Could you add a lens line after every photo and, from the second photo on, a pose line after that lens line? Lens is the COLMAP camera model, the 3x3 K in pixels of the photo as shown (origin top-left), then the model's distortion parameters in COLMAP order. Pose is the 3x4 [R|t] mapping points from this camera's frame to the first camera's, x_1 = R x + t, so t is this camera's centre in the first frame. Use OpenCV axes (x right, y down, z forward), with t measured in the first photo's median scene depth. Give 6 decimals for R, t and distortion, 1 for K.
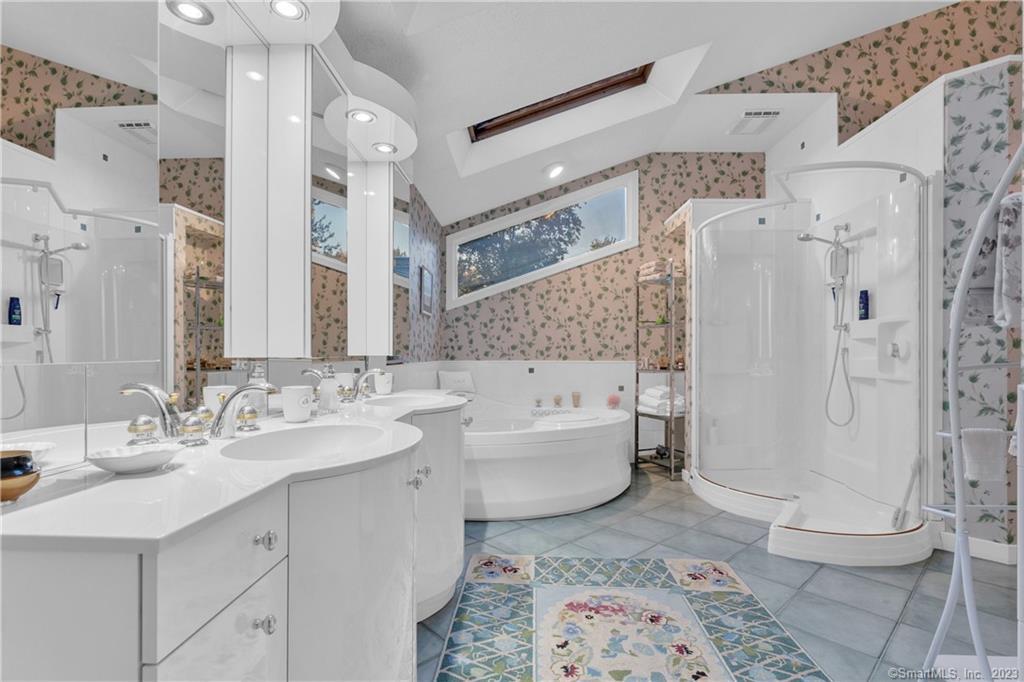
lens RADIAL K [[477.1, 0, 510.8], [0, 477.1, 348.1], [0, 0, 1]] dist [-0.004059, -0.000125]
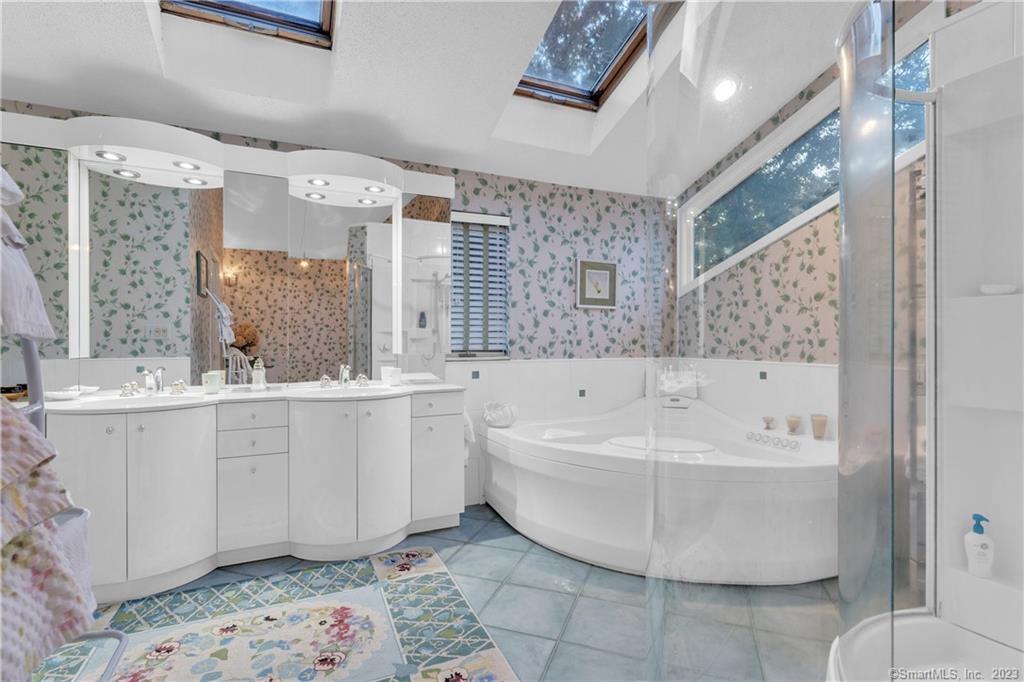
lens RADIAL K [[477.1, 0, 512.1], [0, 477.1, 336.8], [0, 0, 1]] dist [-0.004059, -0.000125]
pose [[0.472455, -0.004872, -0.881342, 0.481481], [-0.004060, 0.999962, -0.007704, -0.002566], [0.881346, 0.007218, 0.472417, 0.351295]]
